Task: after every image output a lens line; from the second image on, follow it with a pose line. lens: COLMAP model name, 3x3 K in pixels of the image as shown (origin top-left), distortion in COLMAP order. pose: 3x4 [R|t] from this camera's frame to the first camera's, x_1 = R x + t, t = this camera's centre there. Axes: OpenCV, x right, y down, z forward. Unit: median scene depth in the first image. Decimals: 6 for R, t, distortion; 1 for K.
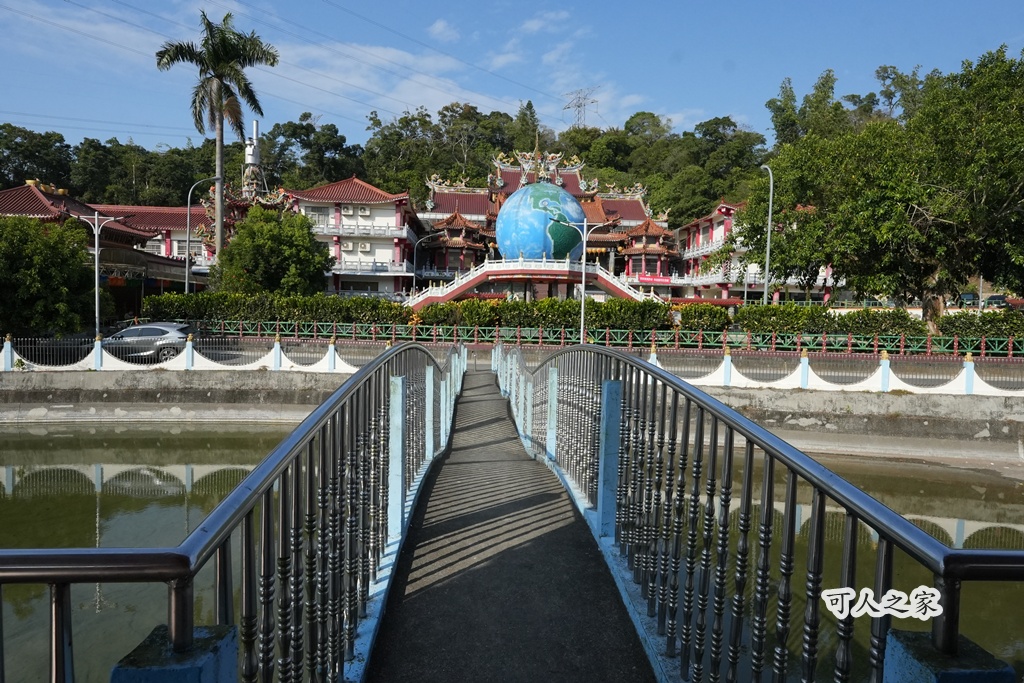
lens RADIAL K [[644.1, 0, 512.0], [0, 644.1, 341.5], [0, 0, 1]] dist [-0.003499, -0.001159]
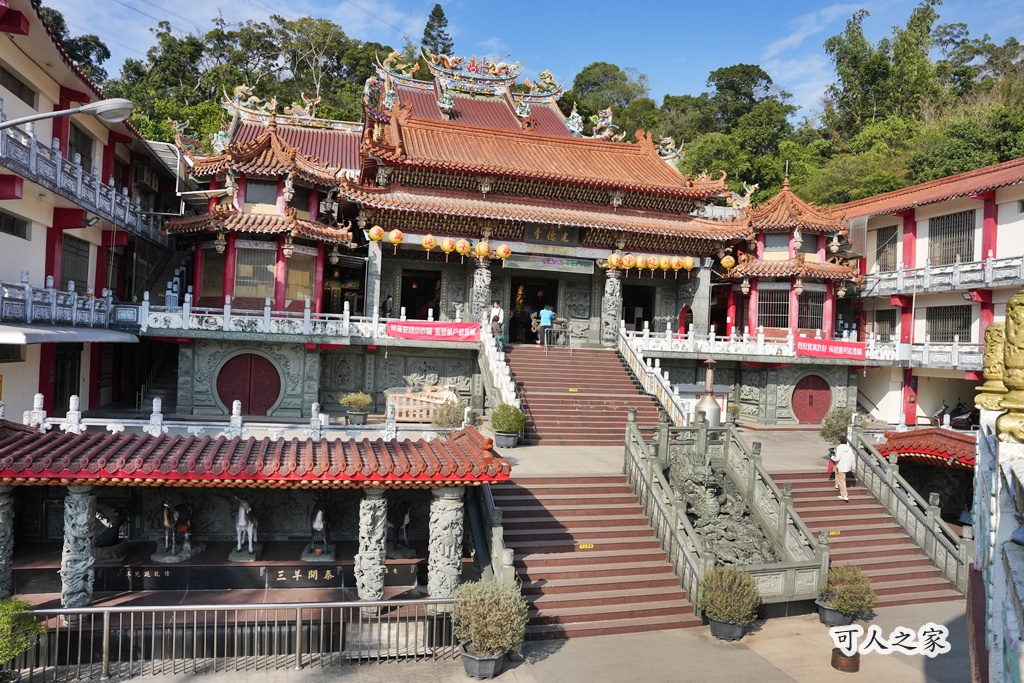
lens RADIAL K [[708.4, 0, 512.0], [0, 708.4, 341.5], [0, 0, 1]] dist [-0.177319, 0.134682]
pose [[0.980880, 0.017586, 0.193819, -0.020477], [-0.009422, 0.999032, -0.042965, -0.051763], [-0.194387, 0.040317, 0.980096, 0.412561]]
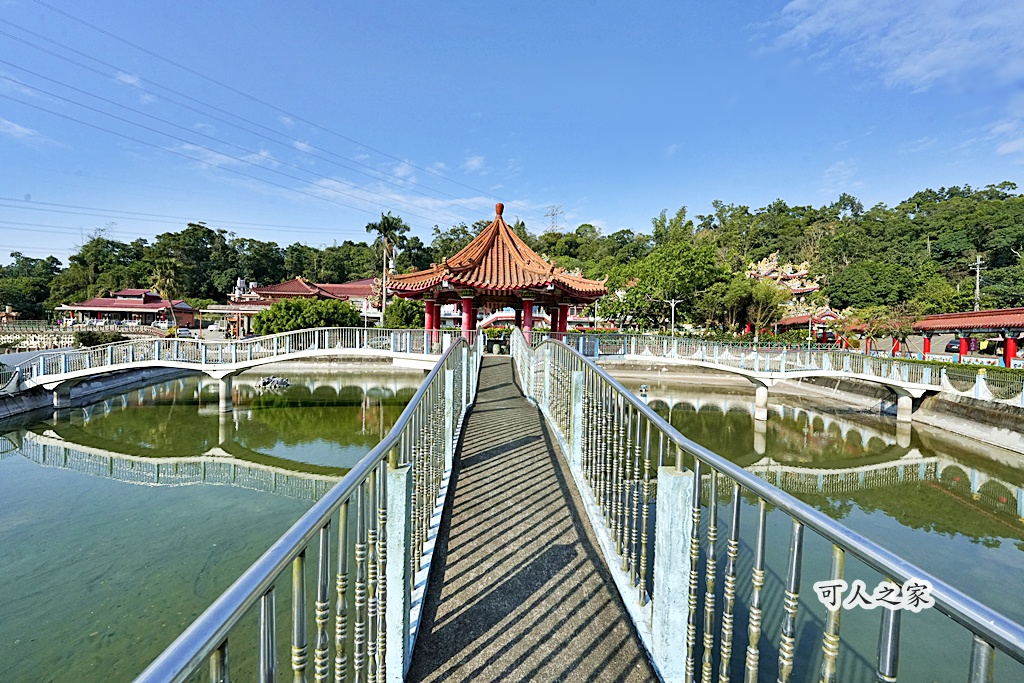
lens RADIAL K [[413.8, 0, 512.0], [0, 413.8, 341.5], [0, 0, 1]] dist [-0.015528, -0.000210]
pose [[0.999959, -0.001919, -0.008846, 0.012056], [0.001616, 0.999418, -0.034064, 0.014796], [0.008907, 0.034049, 0.999380, -0.217807]]
